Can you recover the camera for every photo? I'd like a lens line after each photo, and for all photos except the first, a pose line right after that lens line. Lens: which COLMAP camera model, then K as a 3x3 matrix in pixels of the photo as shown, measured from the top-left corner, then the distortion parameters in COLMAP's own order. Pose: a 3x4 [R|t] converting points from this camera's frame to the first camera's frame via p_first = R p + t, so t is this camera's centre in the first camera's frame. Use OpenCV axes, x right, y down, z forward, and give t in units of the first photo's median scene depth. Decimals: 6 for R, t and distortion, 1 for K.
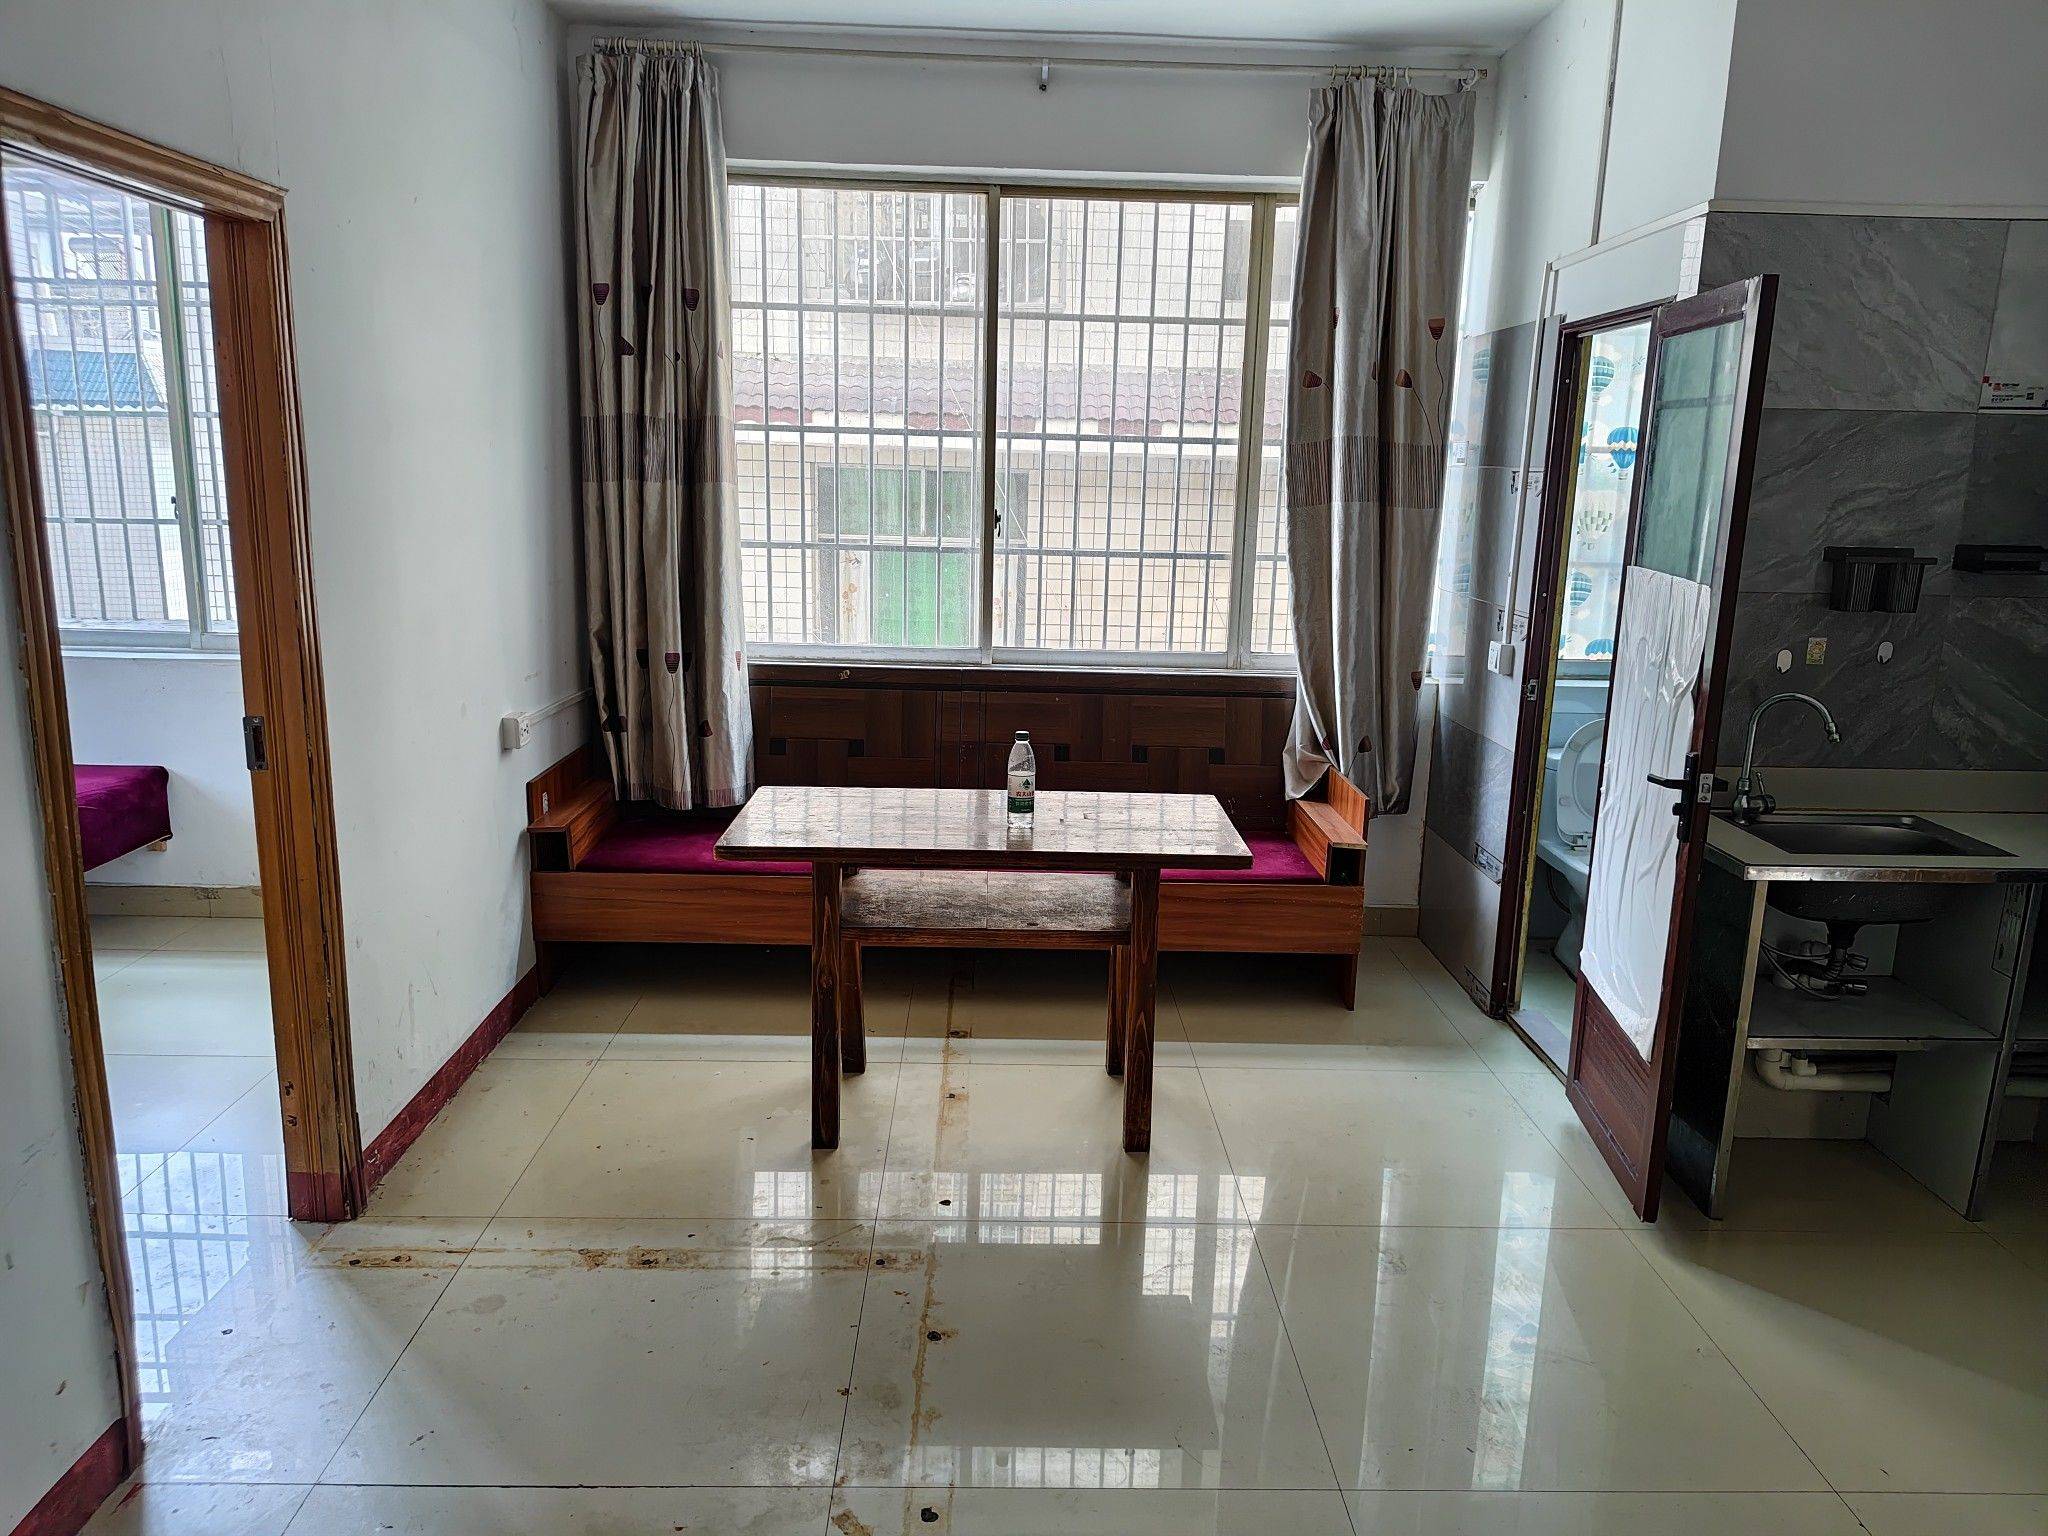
lens RADIAL K [[1423.4, 0, 1036.2], [0, 1423.4, 773.8], [0, 0, 1]] dist [0.046753, -0.046774]
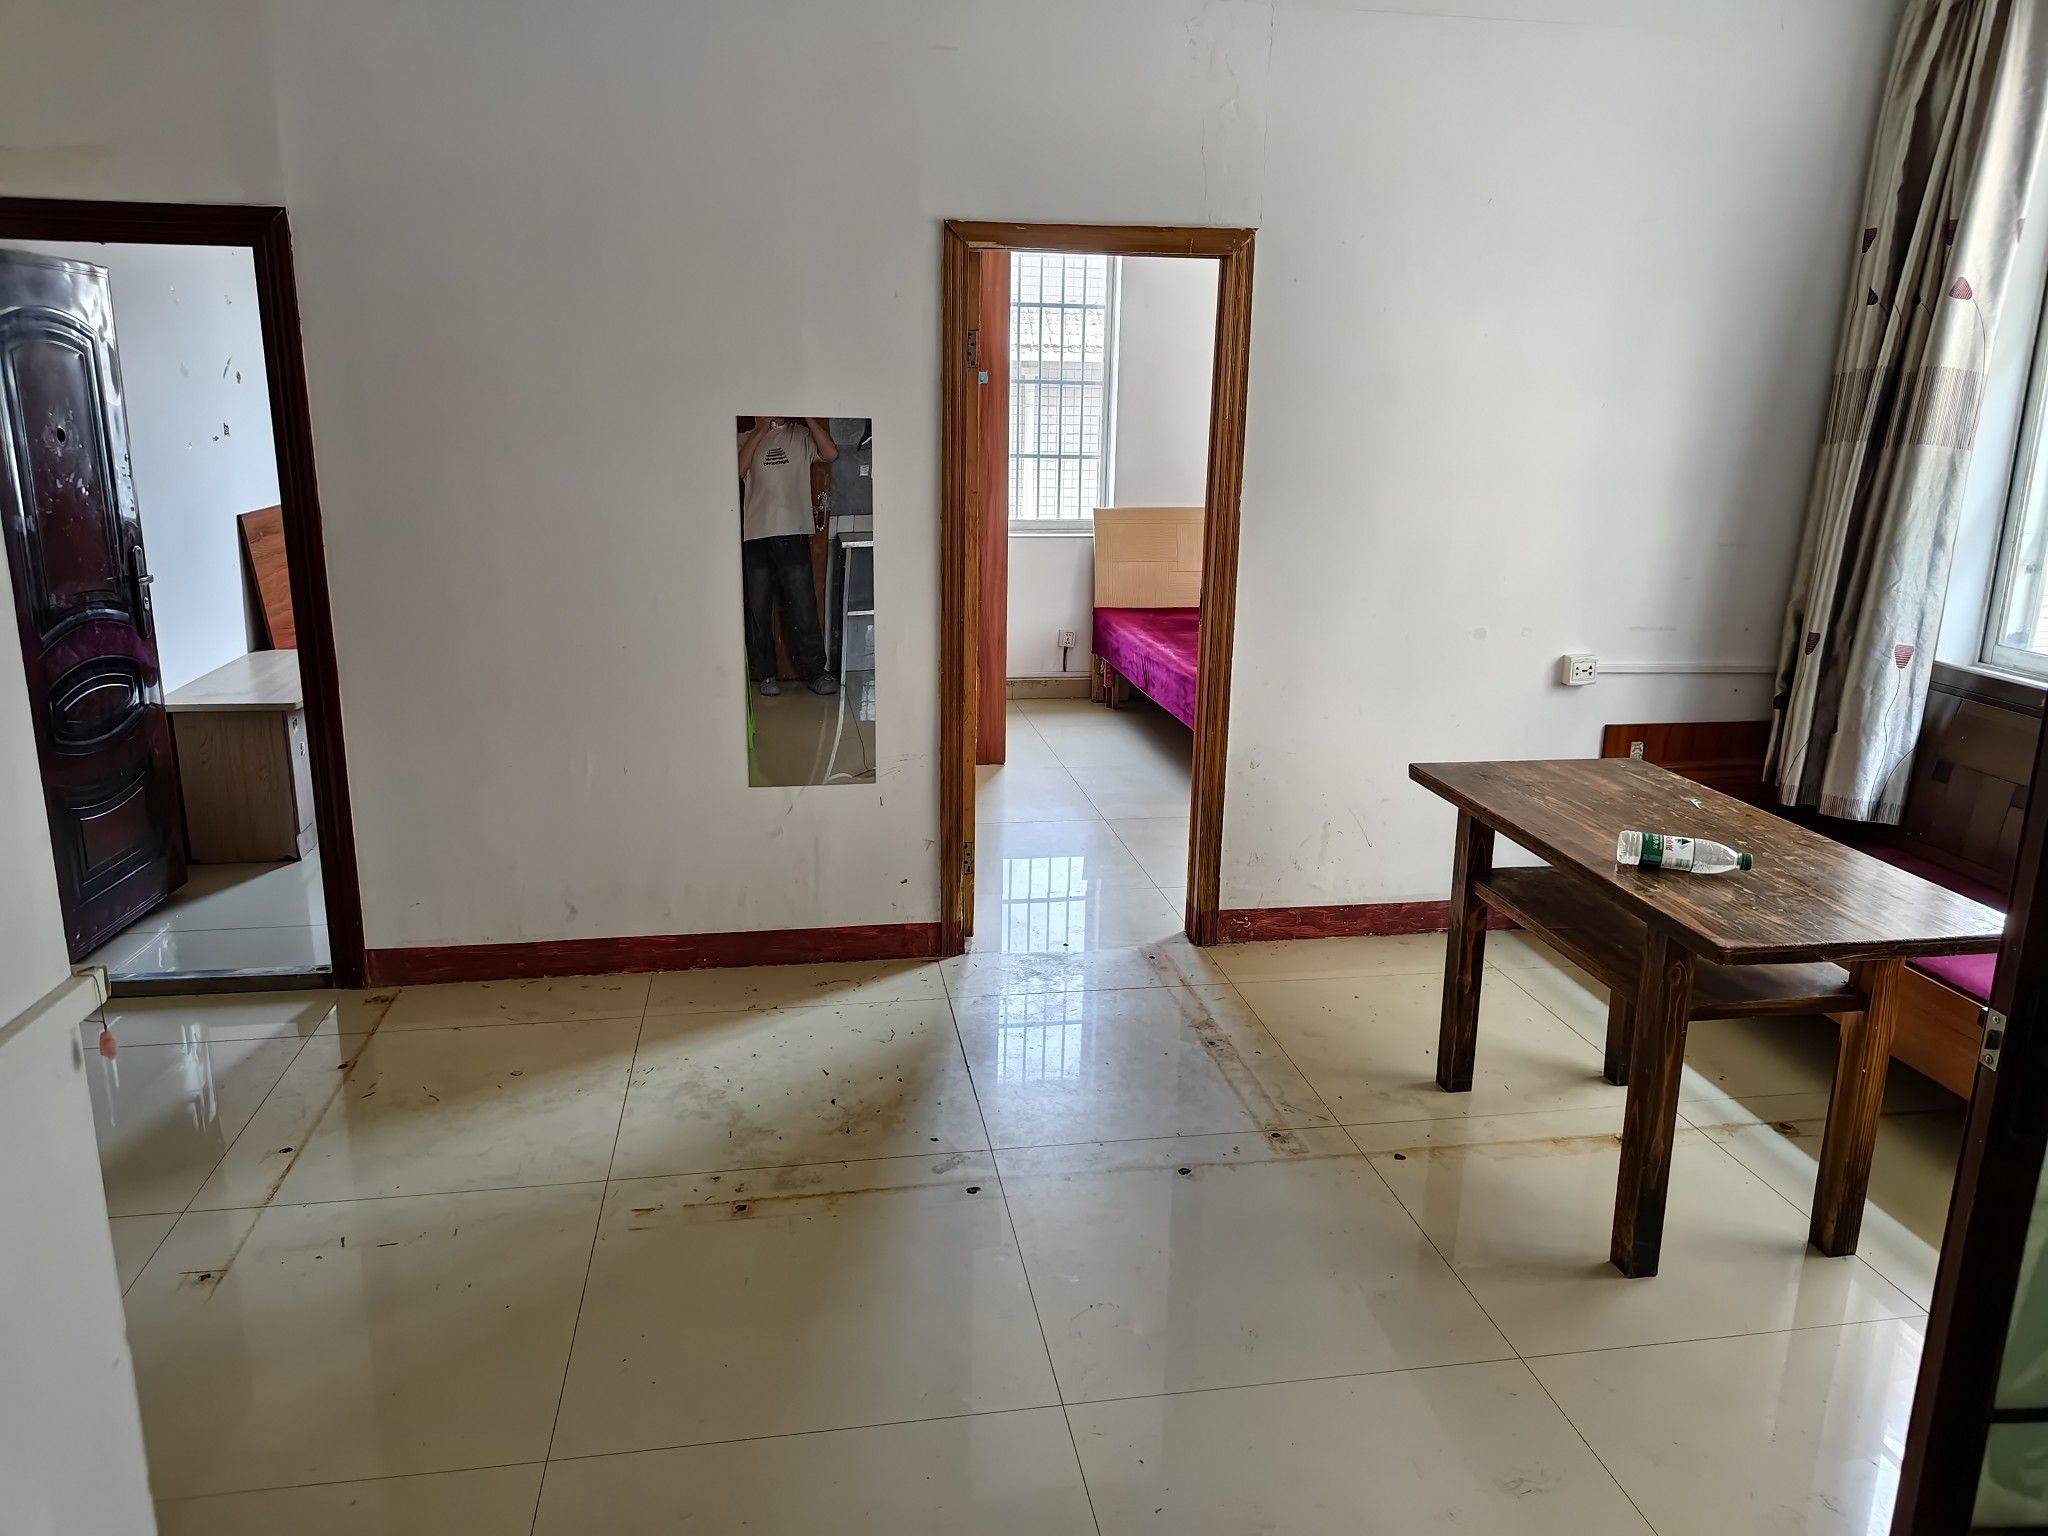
lens RADIAL K [[1423.4, 0, 1014.0], [0, 1423.4, 752.9], [0, 0, 1]] dist [0.046753, -0.046774]
pose [[0.134437, 0.215295, -0.967251, 0.762825], [-0.222705, 0.957705, 0.182216, -0.086128], [0.965572, 0.190915, 0.176699, 0.484077]]
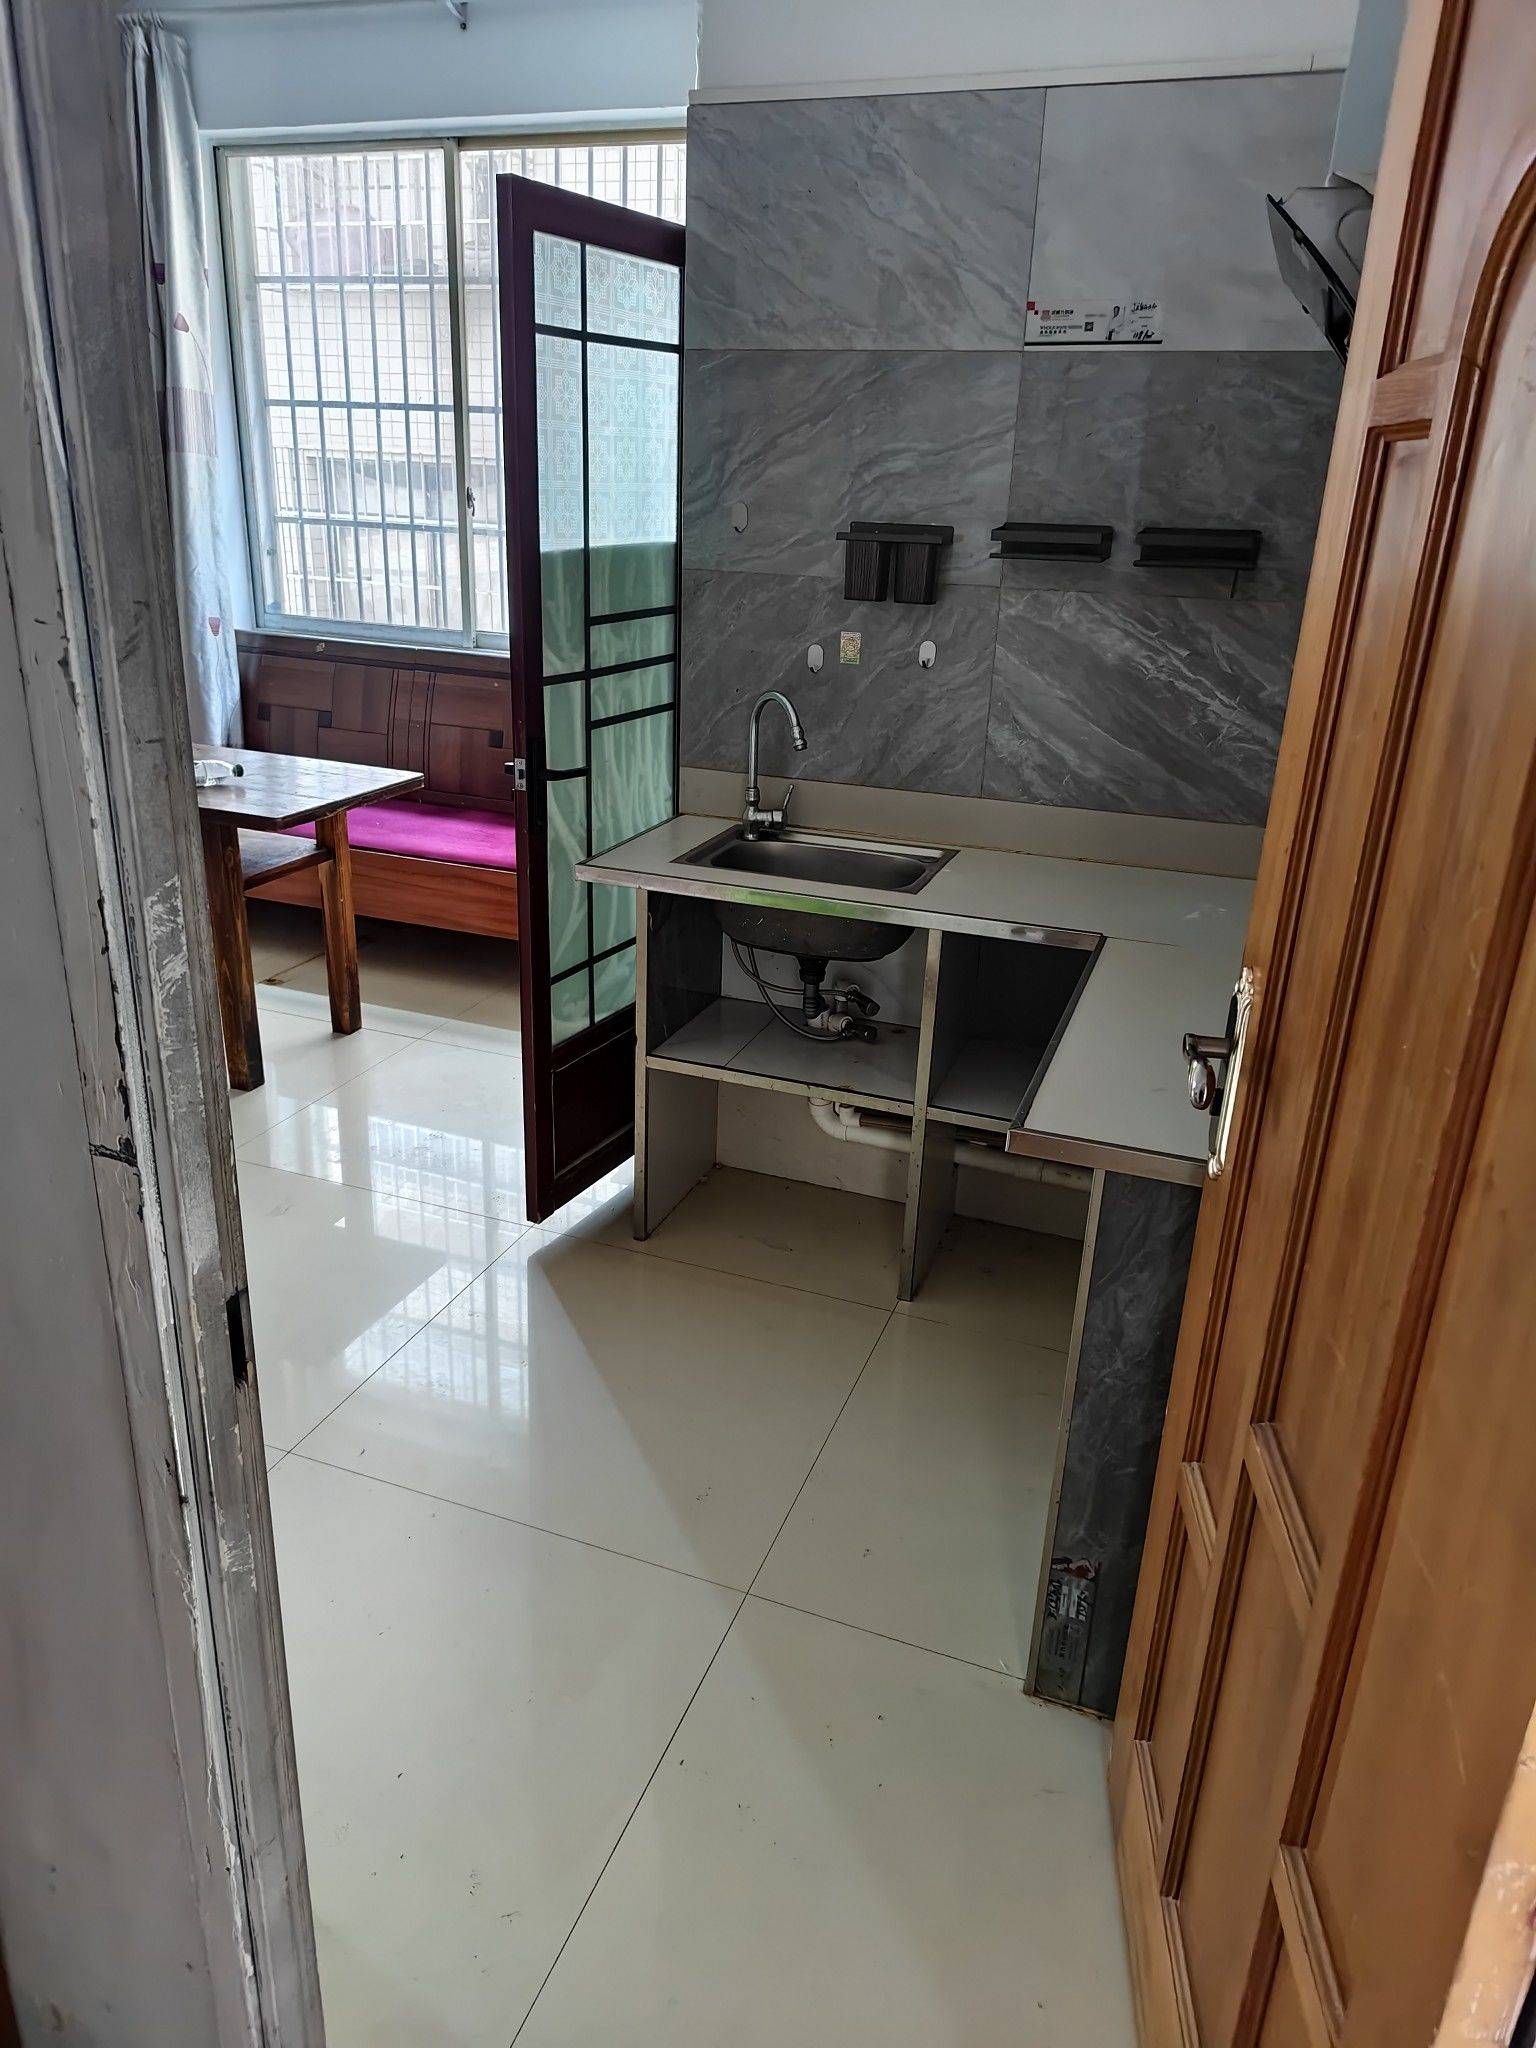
lens RADIAL K [[1423.4, 0, 763.4], [0, 1423.4, 1012.3], [0, 0, 1]] dist [0.046753, -0.046774]
pose [[0.923814, 0.143315, -0.355006, 0.833276], [-0.093678, 0.983721, 0.153352, 0.004280], [0.371205, -0.108413, 0.922201, 0.158204]]
